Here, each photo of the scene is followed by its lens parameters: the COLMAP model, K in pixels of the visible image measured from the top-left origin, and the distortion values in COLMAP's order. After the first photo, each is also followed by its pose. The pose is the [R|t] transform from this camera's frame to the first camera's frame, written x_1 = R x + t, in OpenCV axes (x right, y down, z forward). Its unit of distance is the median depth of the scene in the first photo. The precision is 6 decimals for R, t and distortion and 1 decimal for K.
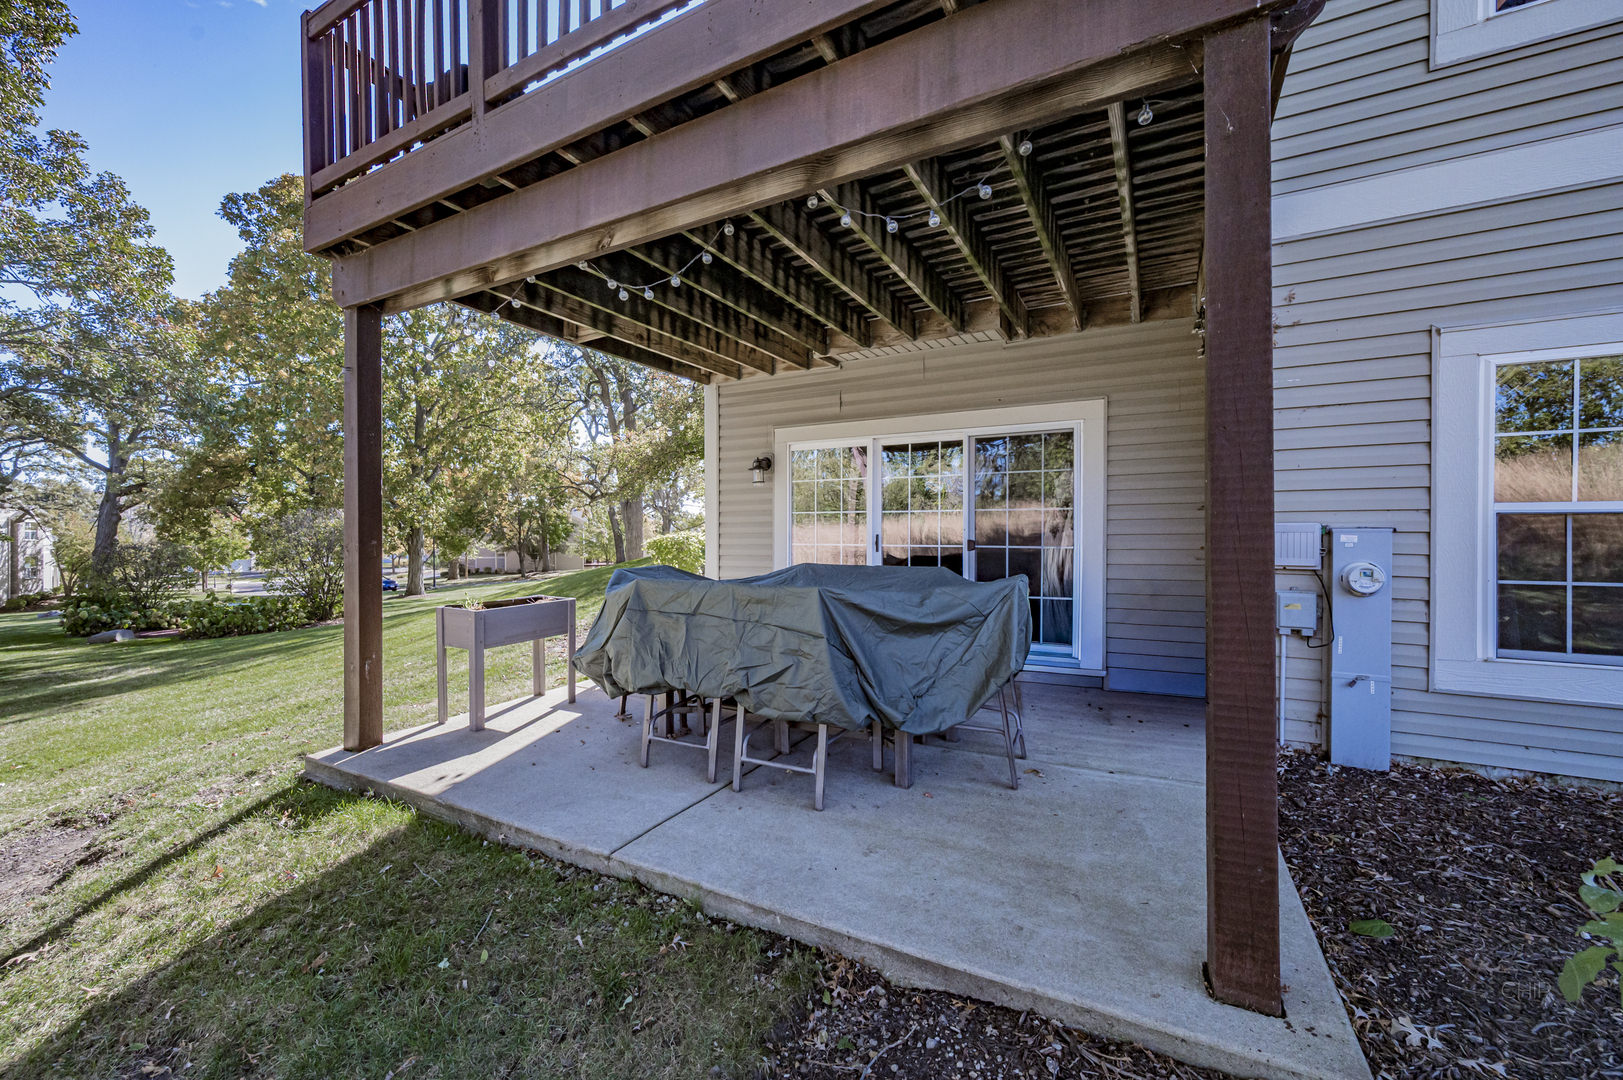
lens RADIAL K [[639.1, 0, 810.4], [0, 639.1, 542.3], [0, 0, 1]] dist [-0.000469, 0.000529]
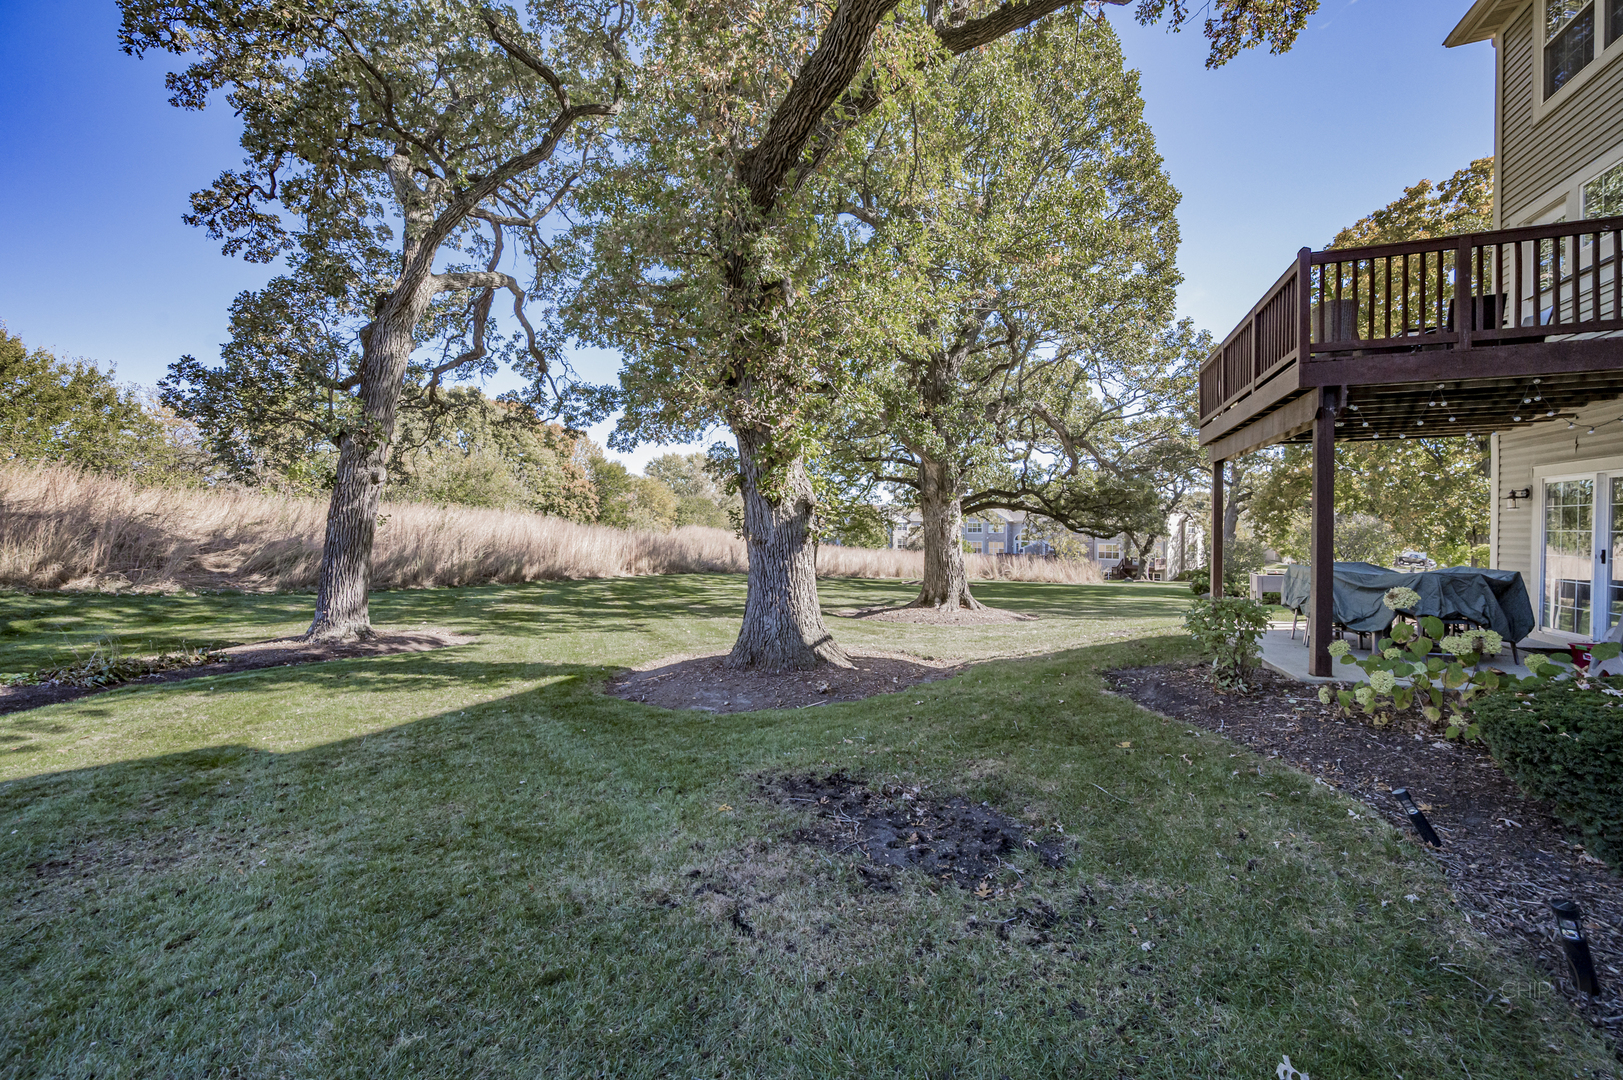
lens RADIAL K [[639.1, 0, 809.9], [0, 639.1, 531.0], [0, 0, 1]] dist [-0.000469, 0.000529]
pose [[0.137376, 0.004939, -0.990507, 0.185651], [-0.007844, 0.999962, 0.003899, -0.013083], [0.990488, 0.007234, 0.137409, -0.113707]]
